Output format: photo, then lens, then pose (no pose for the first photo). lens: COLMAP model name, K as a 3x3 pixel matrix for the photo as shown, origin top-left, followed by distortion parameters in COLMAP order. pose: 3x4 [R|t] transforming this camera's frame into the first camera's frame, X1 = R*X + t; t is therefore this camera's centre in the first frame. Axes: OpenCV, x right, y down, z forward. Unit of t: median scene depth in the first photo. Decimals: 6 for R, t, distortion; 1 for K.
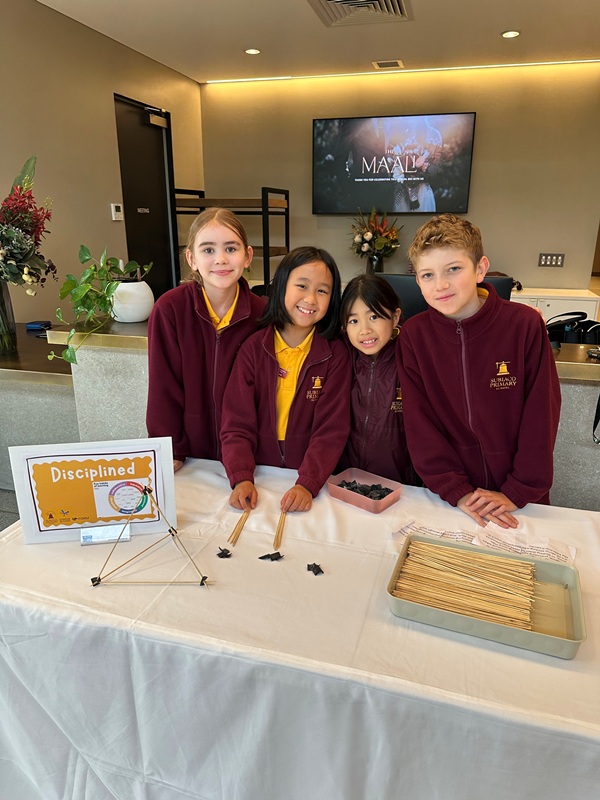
lens RADIAL K [[567.3, 0, 303.4], [0, 567.3, 395.6], [0, 0, 1]] dist [0.059479, -0.068264]
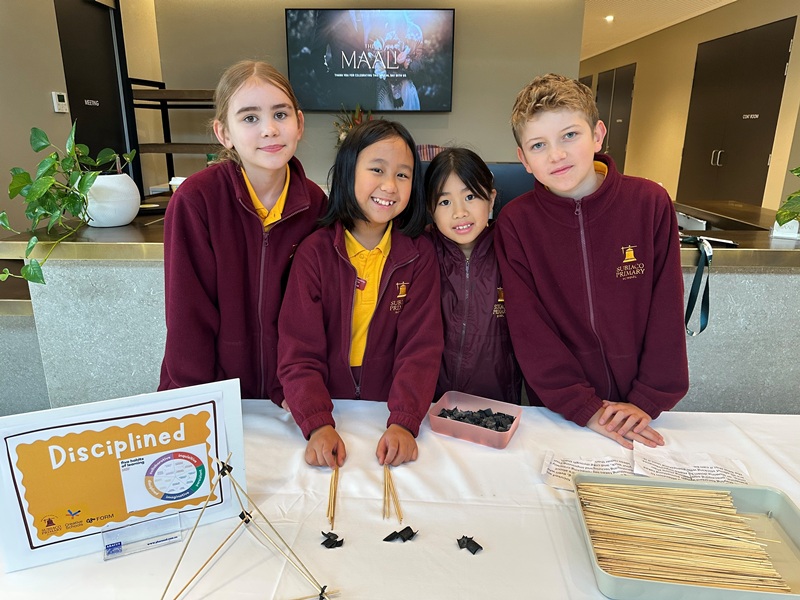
lens RADIAL K [[567.3, 0, 395.7], [0, 567.3, 295.1], [0, 0, 1]] dist [0.059479, -0.068264]
pose [[0.971814, -0.065410, 0.226491, -0.169123], [0.069265, 0.997557, -0.009107, -0.005826], [-0.225342, 0.024539, 0.973971, 0.250558]]
